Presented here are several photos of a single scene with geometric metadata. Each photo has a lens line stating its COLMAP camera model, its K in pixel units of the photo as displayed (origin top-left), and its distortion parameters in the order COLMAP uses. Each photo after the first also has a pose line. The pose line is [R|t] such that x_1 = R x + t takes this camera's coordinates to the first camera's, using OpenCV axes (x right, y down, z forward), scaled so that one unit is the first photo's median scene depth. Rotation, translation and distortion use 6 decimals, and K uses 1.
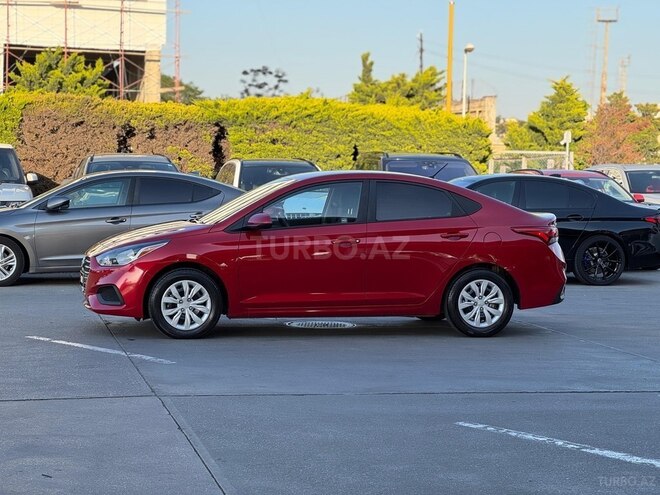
lens RADIAL K [[1485.5, 0, 326.4], [0, 1485.5, 246.8], [0, 0, 1]] dist [0.008559, 2.872388]
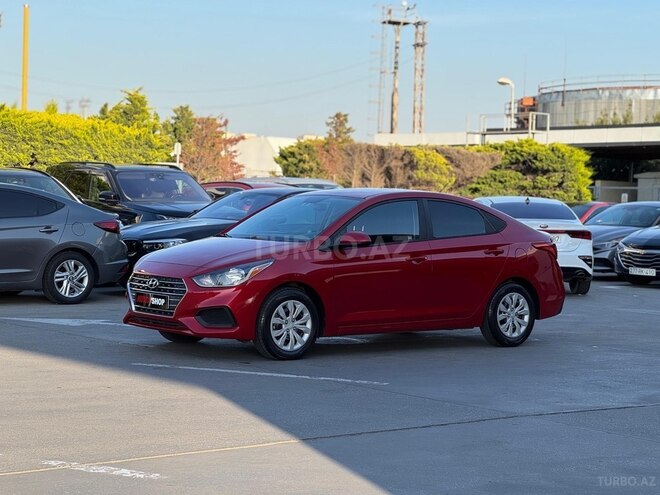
lens RADIAL K [[1485.5, 0, 326.4], [0, 1485.5, 246.8], [0, 0, 1]] dist [0.008559, 2.872388]
pose [[0.895071, -0.008536, 0.445841, -0.488570], [0.009961, 0.999950, -0.000854, -0.011180], [-0.445812, 0.005205, 0.895112, 0.105100]]
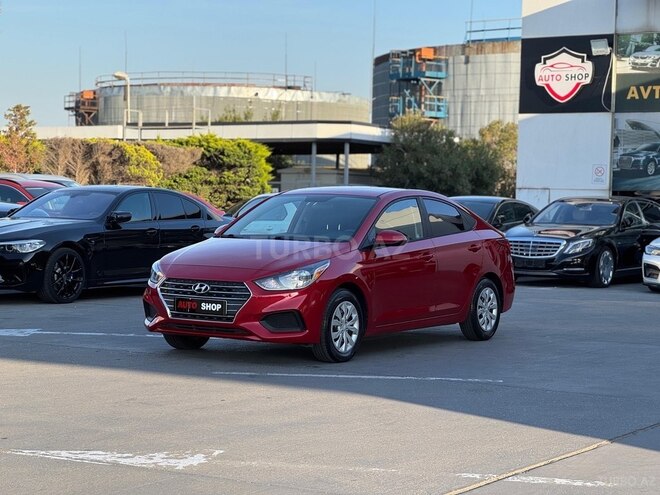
lens RADIAL K [[1485.5, 0, 326.4], [0, 1485.5, 246.8], [0, 0, 1]] dist [0.008559, 2.872388]
pose [[0.698453, -0.025674, 0.715195, -0.757812], [0.026760, 0.999594, 0.009750, -0.021601], [-0.715155, 0.012329, 0.698857, 0.317877]]
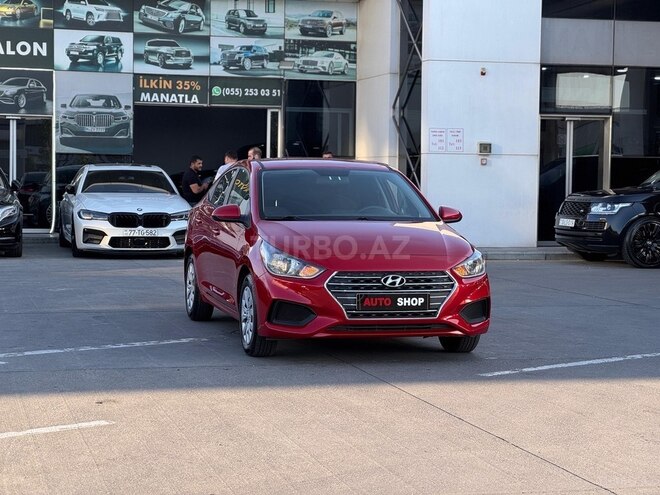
lens RADIAL K [[1485.5, 0, 326.4], [0, 1485.5, 246.8], [0, 0, 1]] dist [0.008559, 2.872388]
pose [[-0.070550, -0.075003, 0.994685, -0.930776], [0.034323, 0.996396, 0.077567, -0.068670], [-0.996918, 0.039612, -0.067721, 1.092431]]
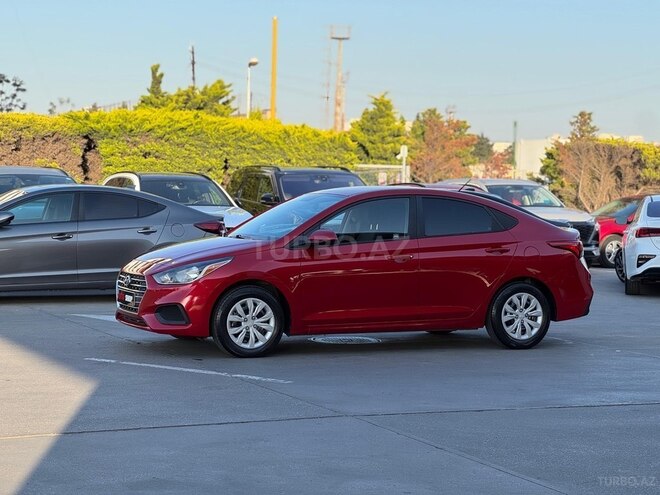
lens RADIAL K [[1485.5, 0, 326.4], [0, 1485.5, 246.8], [0, 0, 1]] dist [0.008559, 2.872388]
pose [[0.979729, -0.007988, 0.200168, -0.231279], [0.009559, 0.999931, -0.006886, -0.003927], [-0.200099, 0.008660, 0.979737, 0.024179]]
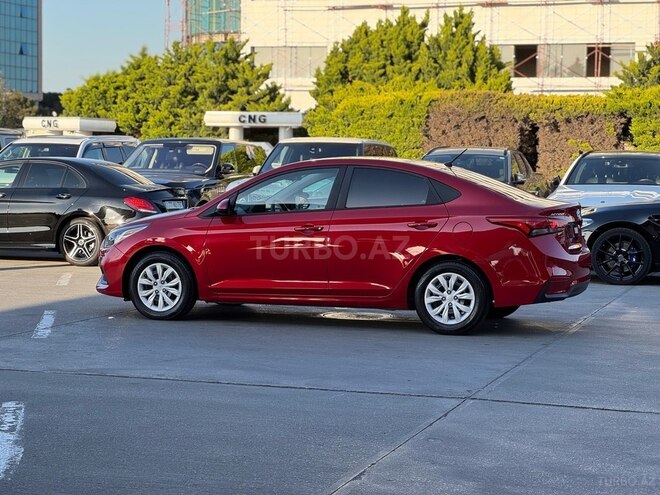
lens RADIAL K [[1485.5, 0, 326.4], [0, 1485.5, 246.8], [0, 0, 1]] dist [0.008559, 2.872388]
pose [[0.859694, 0.023746, -0.510258, 0.508519], [-0.024677, 0.999683, 0.004946, 0.003100], [0.510214, 0.008339, 0.860007, 0.162804]]
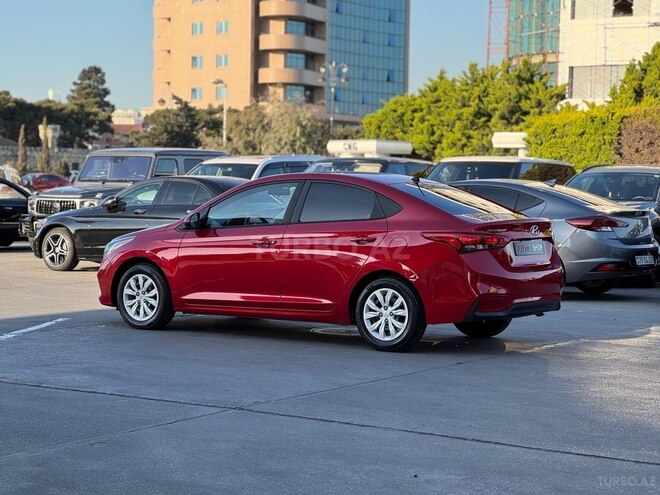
lens RADIAL K [[1485.5, 0, 326.4], [0, 1485.5, 246.8], [0, 0, 1]] dist [0.008559, 2.872388]
pose [[0.694598, 0.025973, -0.718929, 0.732000], [-0.039818, 0.999204, -0.002371, 0.000102], [0.718295, 0.030273, 0.695079, 0.336408]]
